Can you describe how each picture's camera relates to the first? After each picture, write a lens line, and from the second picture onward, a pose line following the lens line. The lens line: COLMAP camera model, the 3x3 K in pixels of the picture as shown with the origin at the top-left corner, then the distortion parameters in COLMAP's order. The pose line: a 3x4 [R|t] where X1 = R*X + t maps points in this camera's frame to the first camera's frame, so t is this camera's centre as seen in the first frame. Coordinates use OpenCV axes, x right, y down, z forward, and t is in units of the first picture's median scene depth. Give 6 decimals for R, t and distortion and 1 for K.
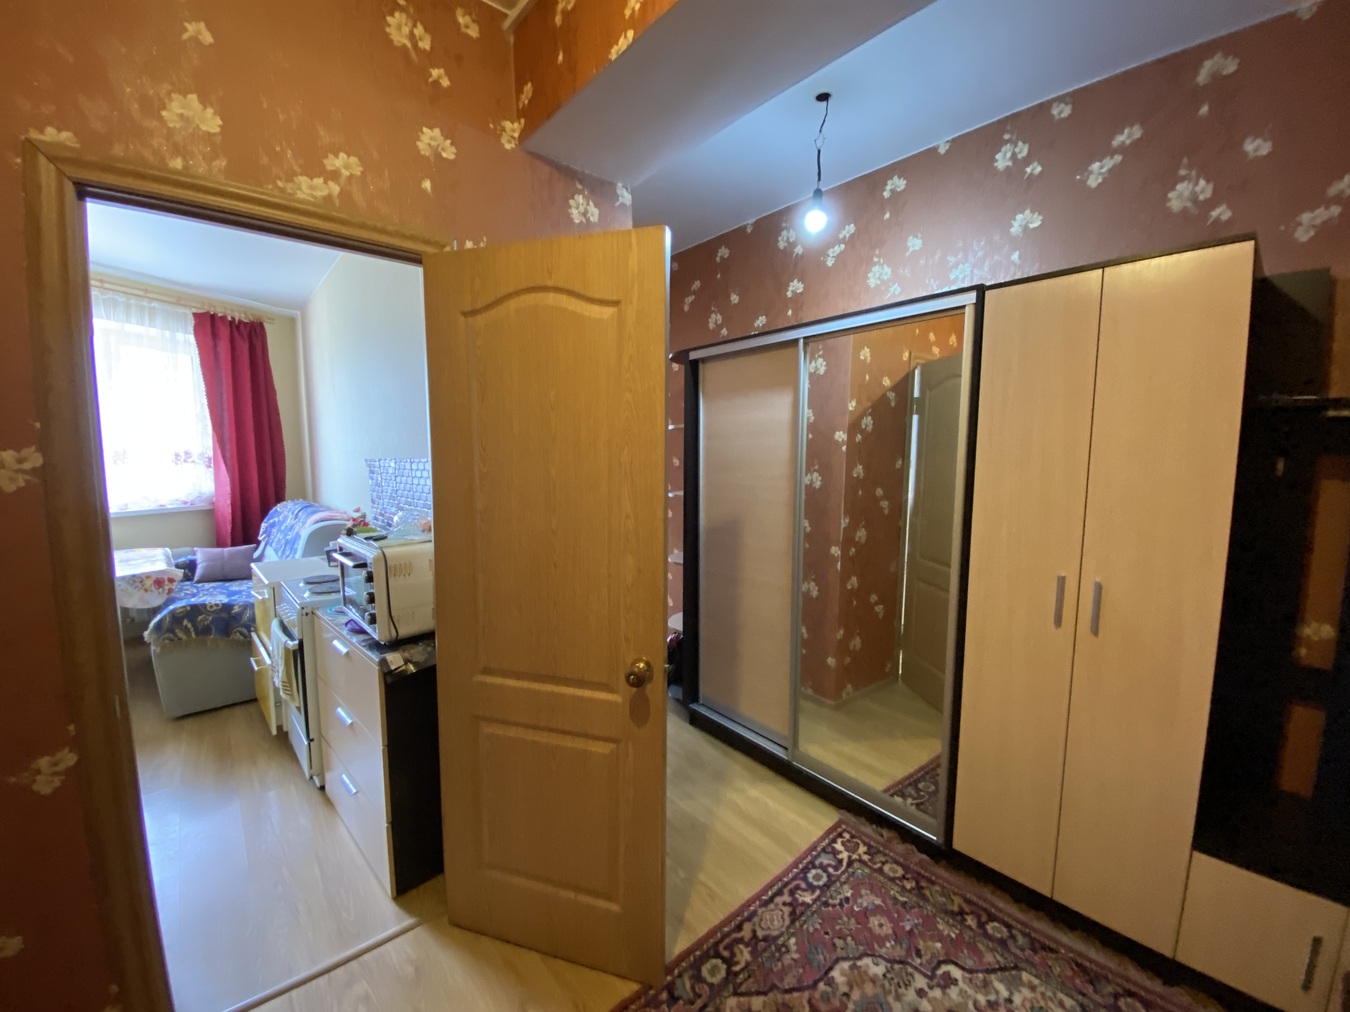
lens RADIAL K [[545.9, 0, 676.0], [0, 545.9, 511.9], [0, 0, 1]] dist [0.020864, -0.019746]
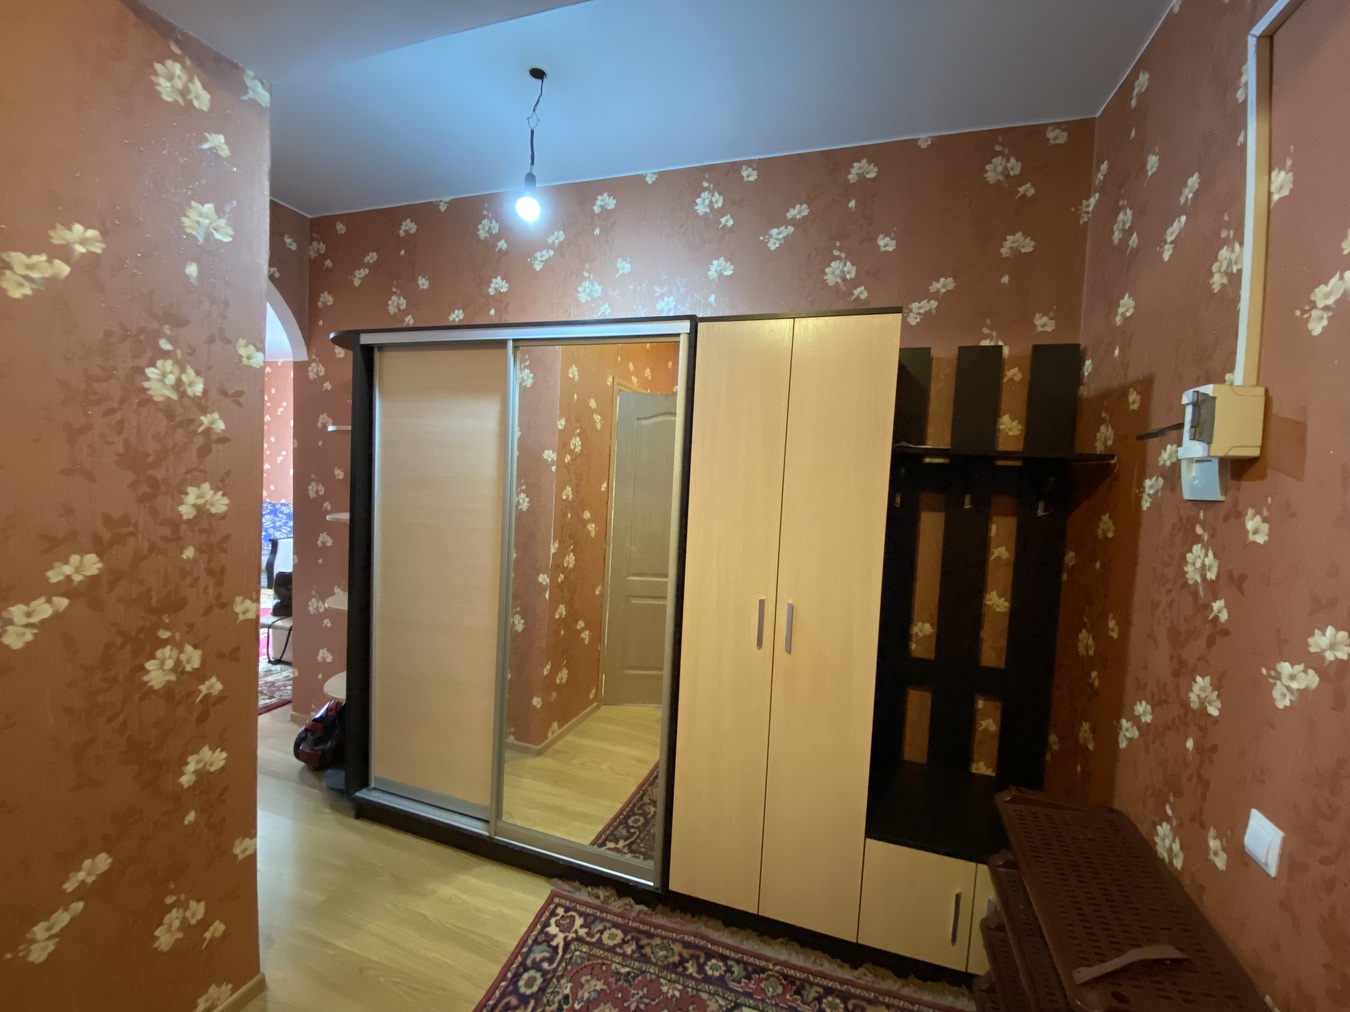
lens RADIAL K [[545.9, 0, 672.2], [0, 545.9, 509.7], [0, 0, 1]] dist [0.020864, -0.019746]
pose [[0.856276, 0.011432, 0.516391, 0.005226], [0.007363, 0.999383, -0.034335, -0.019090], [-0.516465, 0.033202, 0.855664, 0.156114]]
